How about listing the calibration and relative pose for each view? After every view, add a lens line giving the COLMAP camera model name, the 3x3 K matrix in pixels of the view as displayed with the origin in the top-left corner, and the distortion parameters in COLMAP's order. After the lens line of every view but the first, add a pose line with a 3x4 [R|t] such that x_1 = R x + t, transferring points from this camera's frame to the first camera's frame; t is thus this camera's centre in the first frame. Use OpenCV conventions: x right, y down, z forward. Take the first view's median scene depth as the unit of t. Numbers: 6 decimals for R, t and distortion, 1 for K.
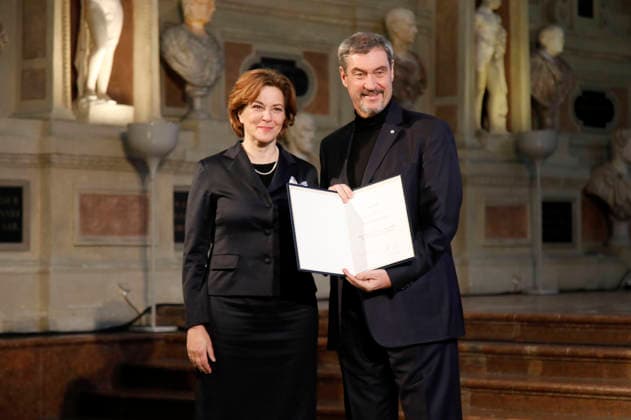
lens RADIAL K [[2024.1, 0, 315.5], [0, 2024.1, 210.0], [0, 0, 1]] dist [-0.083355, -0.299973]
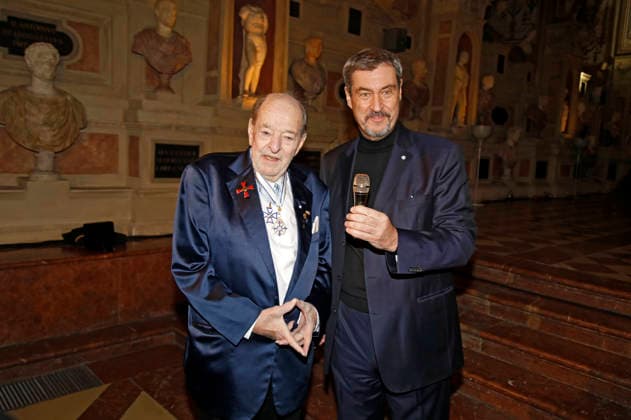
lens RADIAL K [[508.9, 0, 313.1], [0, 508.9, 208.2], [0, 0, 1]] dist [0.004132, 0.003231]
pose [[0.992352, 0.071538, -0.100601, -0.001306], [-0.056512, 0.987816, 0.145000, -0.026039], [0.109748, -0.138206, 0.984304, 0.553511]]
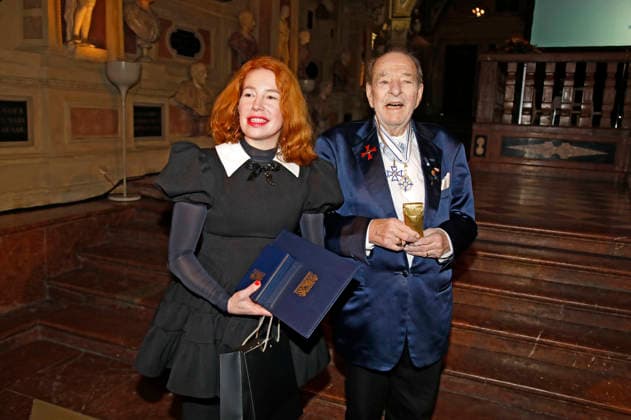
lens RADIAL K [[520.2, 0, 315.9], [0, 520.2, 196.9], [0, 0, 1]] dist [0.000353, -0.000195]
pose [[0.944292, -0.006517, 0.329046, -0.070912], [-0.057114, 0.981388, 0.183345, -0.023169], [-0.324116, -0.191924, 0.926344, 0.559825]]
